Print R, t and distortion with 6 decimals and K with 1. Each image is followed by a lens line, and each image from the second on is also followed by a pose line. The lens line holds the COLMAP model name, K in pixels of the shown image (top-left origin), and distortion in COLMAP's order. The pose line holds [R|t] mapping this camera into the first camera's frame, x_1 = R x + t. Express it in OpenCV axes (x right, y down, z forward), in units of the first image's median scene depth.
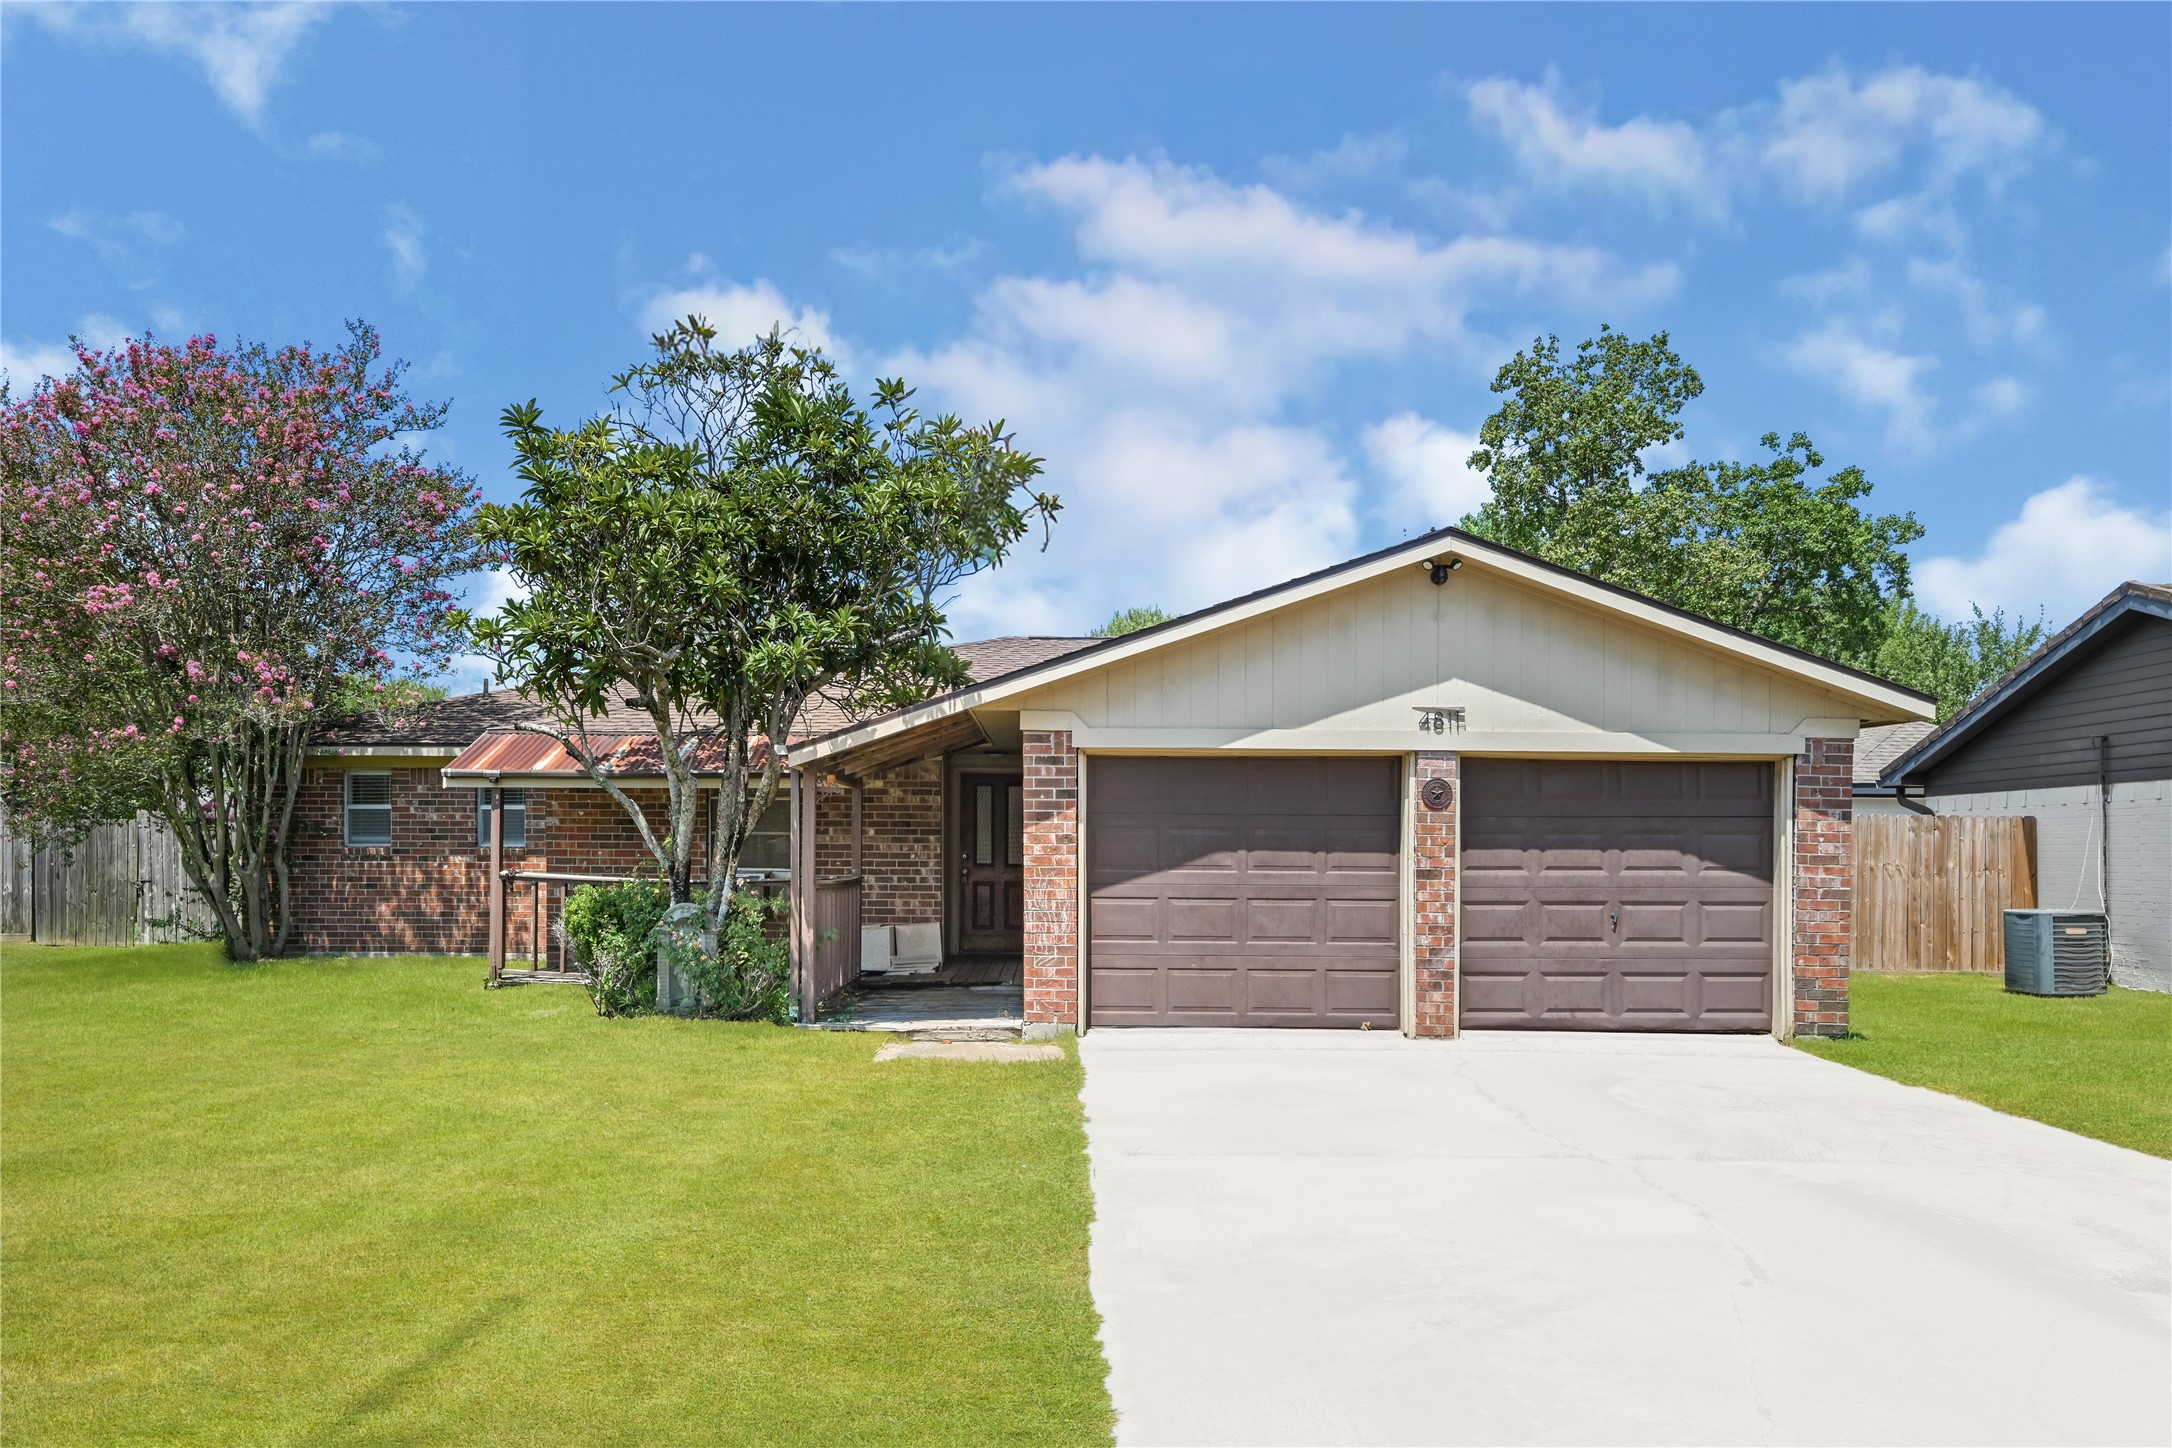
lens RADIAL K [[1526.4, 0, 1085.1], [0, 1526.4, 794.9], [0, 0, 1]] dist [-0.007213, 0.002065]
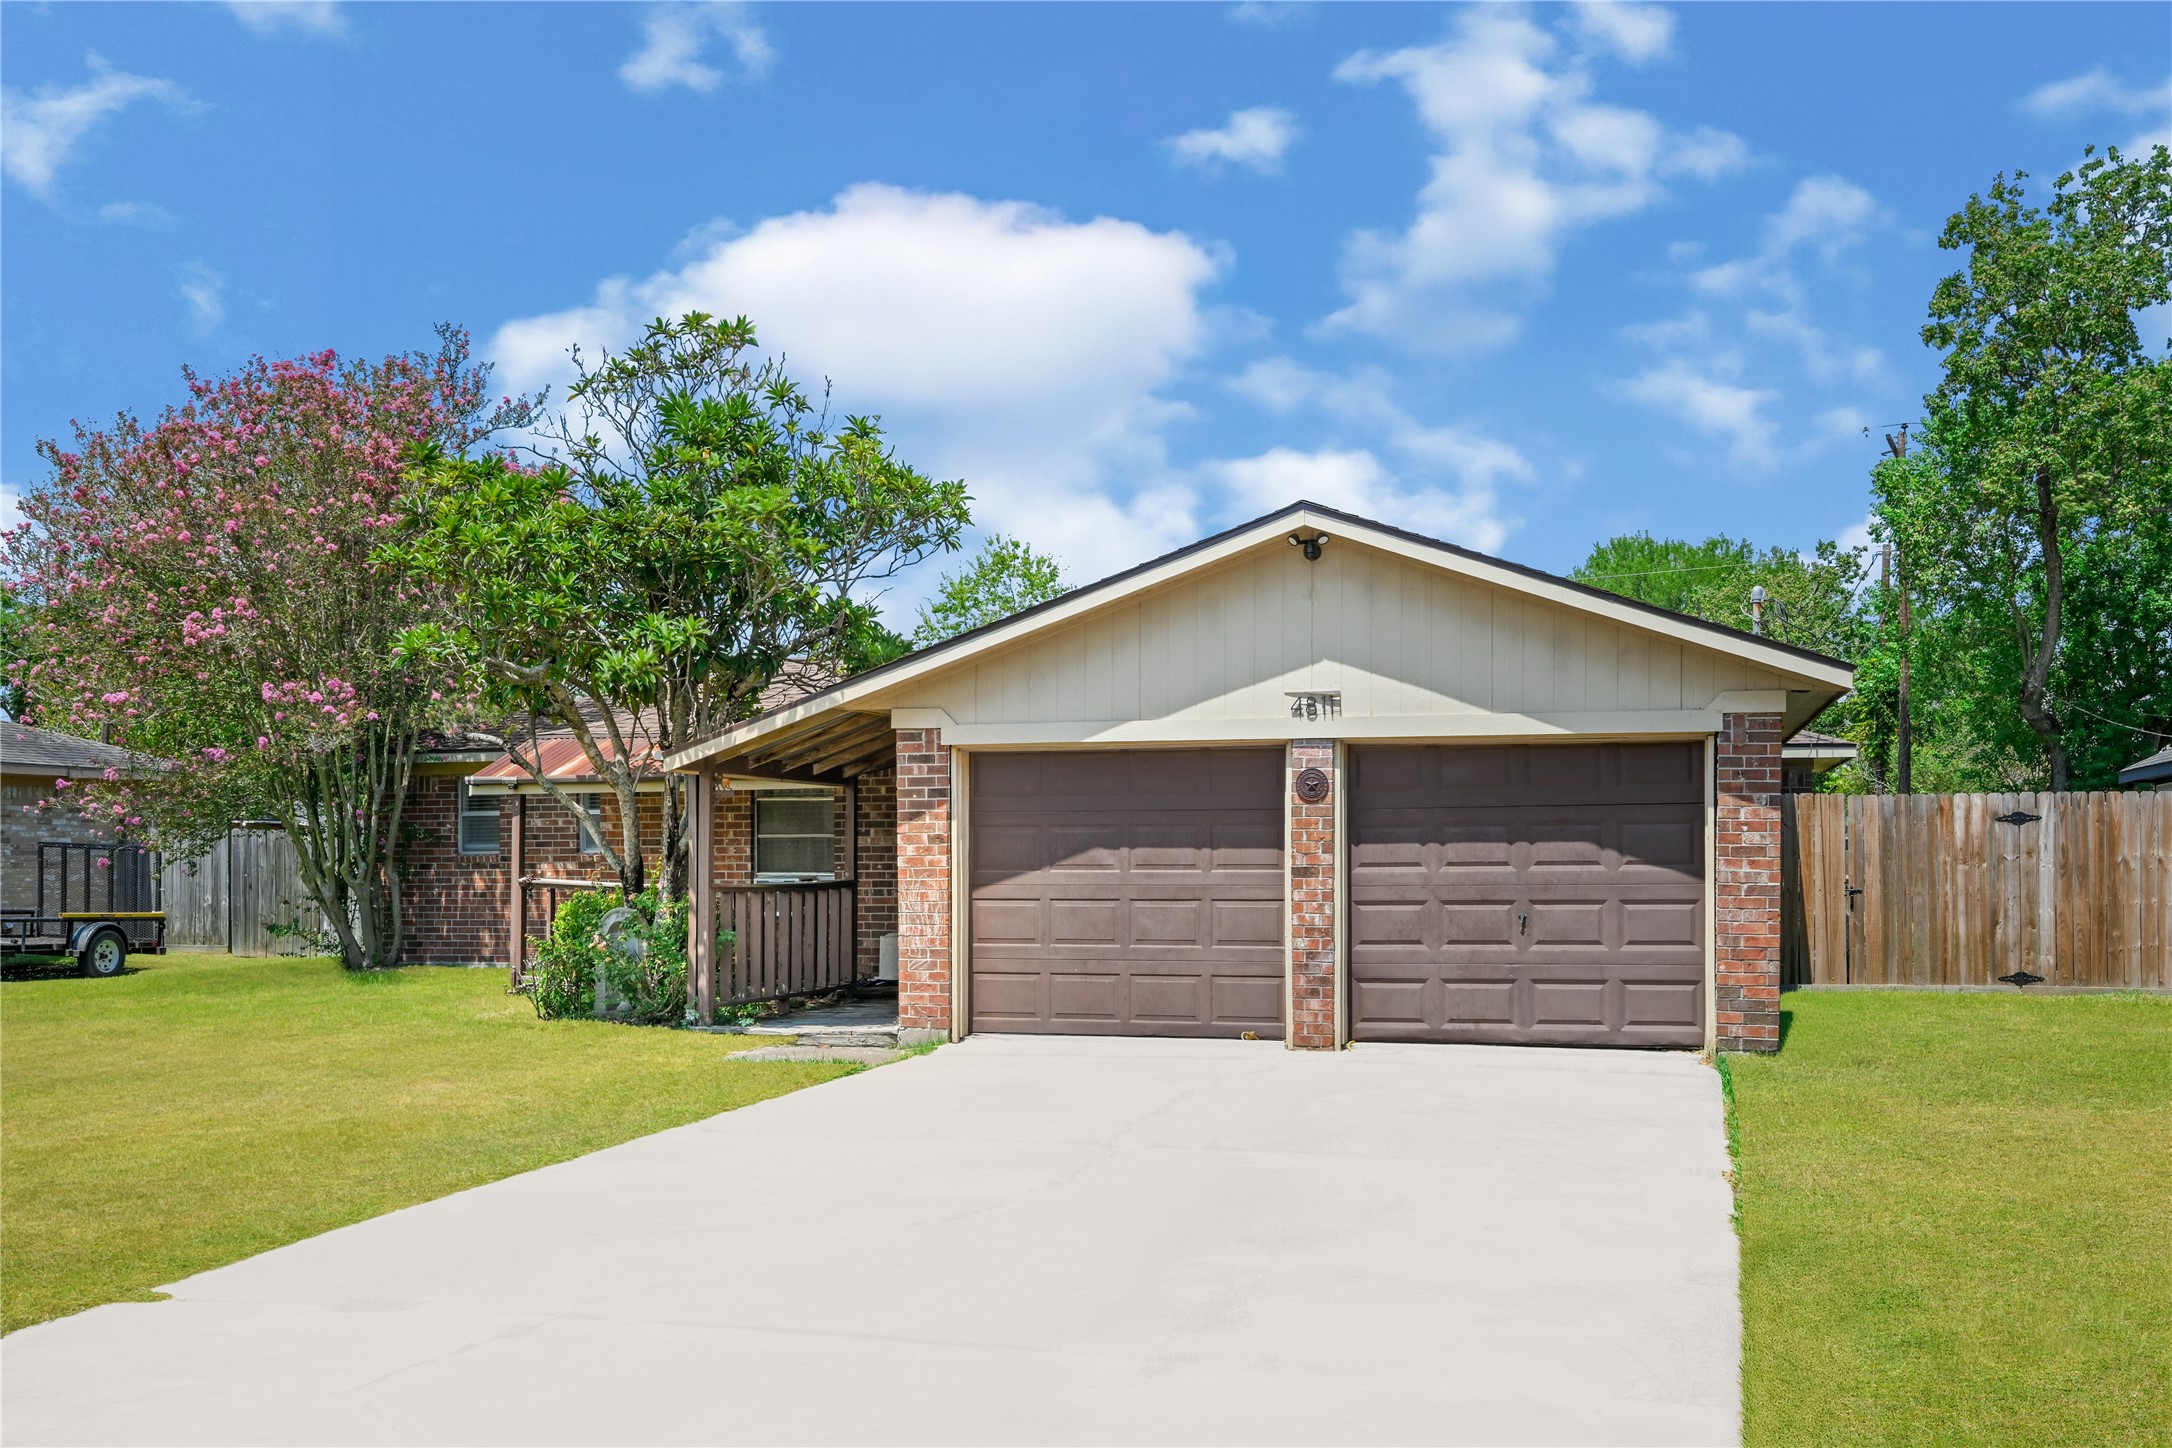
lens RADIAL K [[1904.5, 0, 1086.0], [0, 1904.5, 724.0], [0, 0, 1]] dist [0.005239, -0.103493]
pose [[0.969051, -0.027959, -0.245274, 0.375601], [0.020491, 0.999247, -0.032948, -0.002421], [0.246011, 0.026902, 0.968894, -0.155162]]
